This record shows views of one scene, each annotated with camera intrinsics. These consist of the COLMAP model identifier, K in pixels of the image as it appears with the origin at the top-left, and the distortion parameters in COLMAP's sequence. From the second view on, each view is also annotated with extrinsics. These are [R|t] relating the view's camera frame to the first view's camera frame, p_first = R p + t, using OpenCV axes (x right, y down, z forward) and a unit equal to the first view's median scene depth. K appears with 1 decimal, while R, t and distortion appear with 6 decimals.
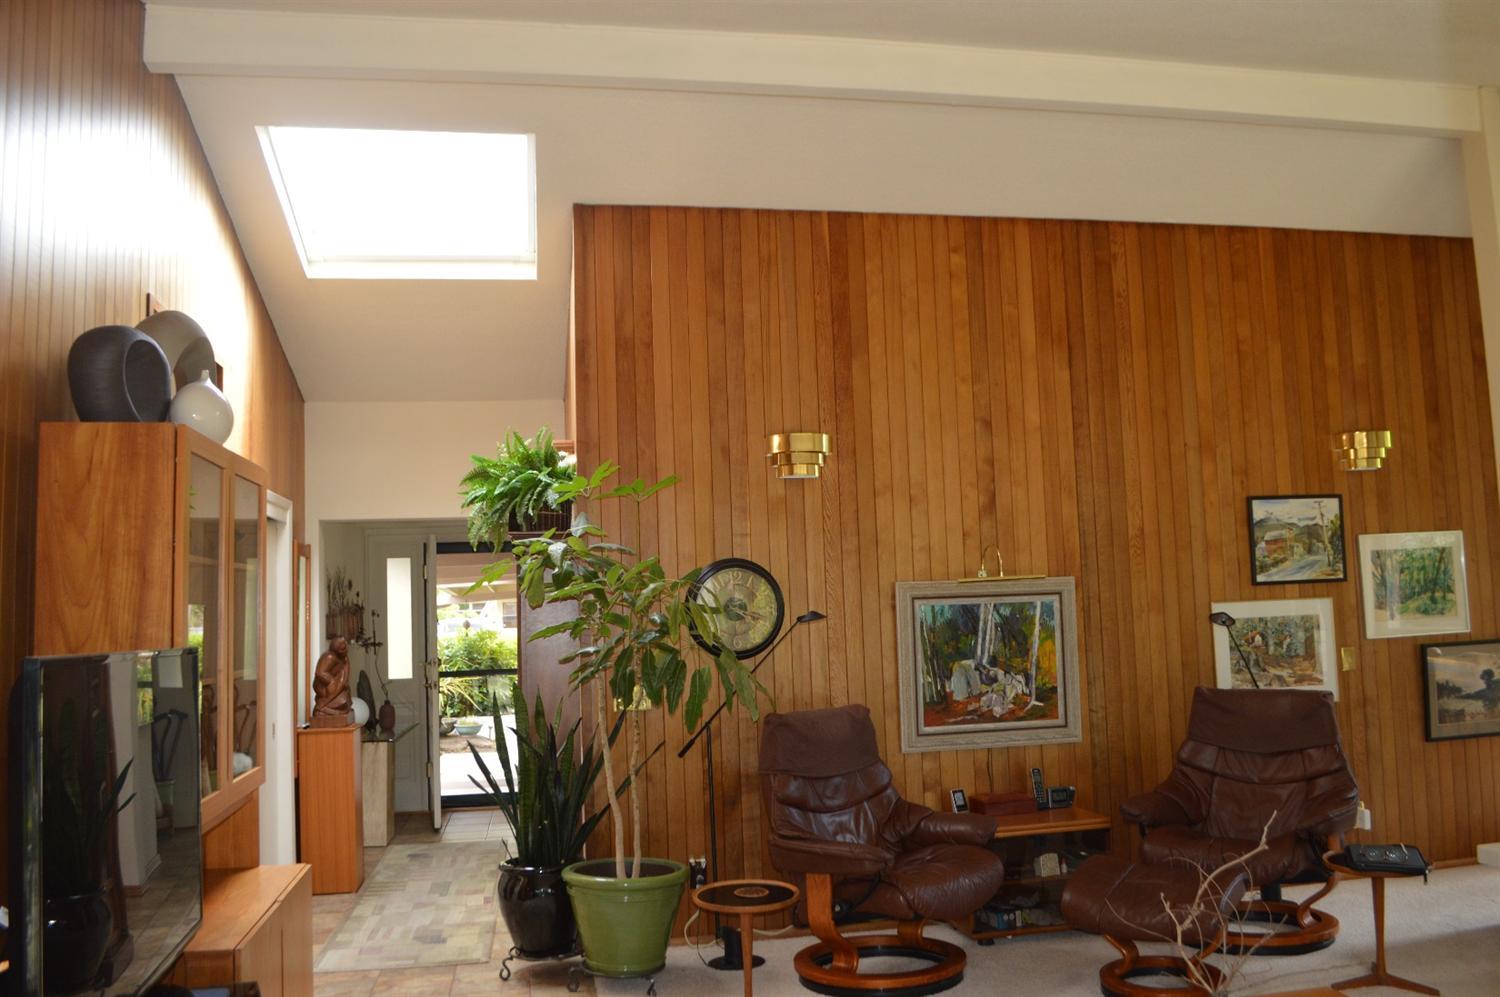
lens RADIAL K [[1193.9, 0, 752.8], [0, 1193.9, 501.1], [0, 0, 1]] dist [-0.088077, 0.015605]
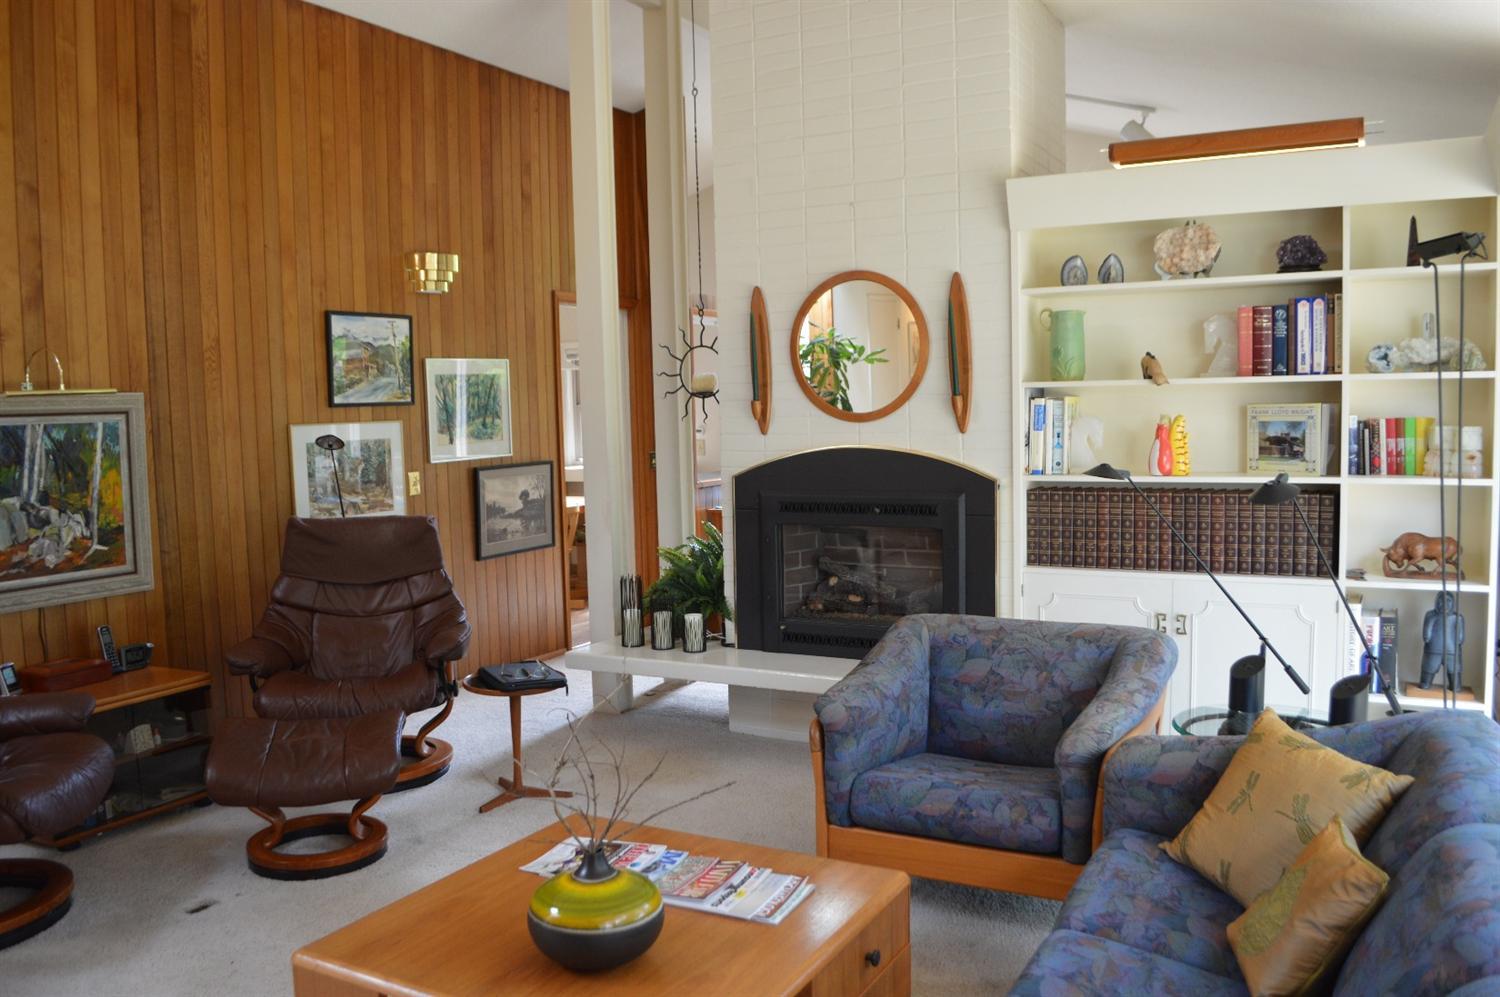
lens RADIAL K [[1193.9, 0, 752.8], [0, 1193.9, 501.1], [0, 0, 1]] dist [-0.088077, 0.015605]
pose [[0.628370, -0.045302, 0.776595, -0.094157], [-0.065488, 0.991679, 0.110837, 0.020339], [-0.775154, -0.120504, 0.620174, 0.154836]]
